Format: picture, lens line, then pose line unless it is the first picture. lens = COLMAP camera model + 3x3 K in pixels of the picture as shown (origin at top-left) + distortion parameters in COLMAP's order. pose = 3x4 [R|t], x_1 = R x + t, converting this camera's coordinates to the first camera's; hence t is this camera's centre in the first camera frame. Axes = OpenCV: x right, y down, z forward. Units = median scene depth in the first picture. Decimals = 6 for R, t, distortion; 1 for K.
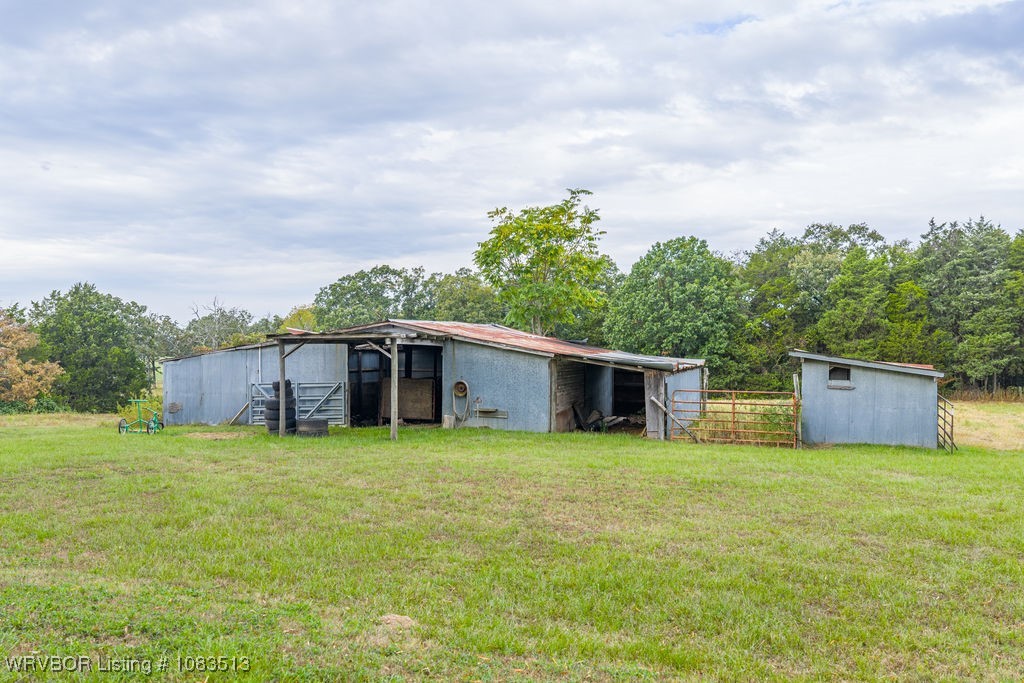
lens RADIAL K [[849.6, 0, 514.4], [0, 849.6, 334.8], [0, 0, 1]] dist [0.024023, -0.033252]
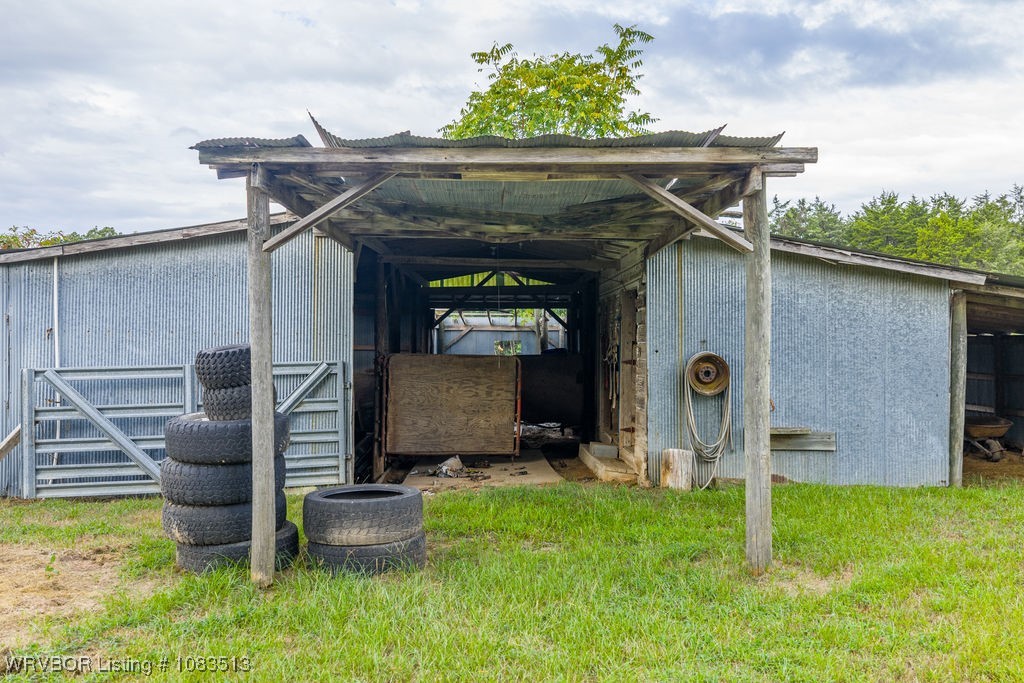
lens RADIAL K [[849.6, 0, 515.0], [0, 849.6, 342.6], [0, 0, 1]] dist [0.024023, -0.033252]
pose [[0.942157, -0.000240, 0.335171, -0.087344], [-0.003146, 0.999949, 0.009561, 0.015477], [-0.335157, -0.010063, 0.942109, 0.227267]]
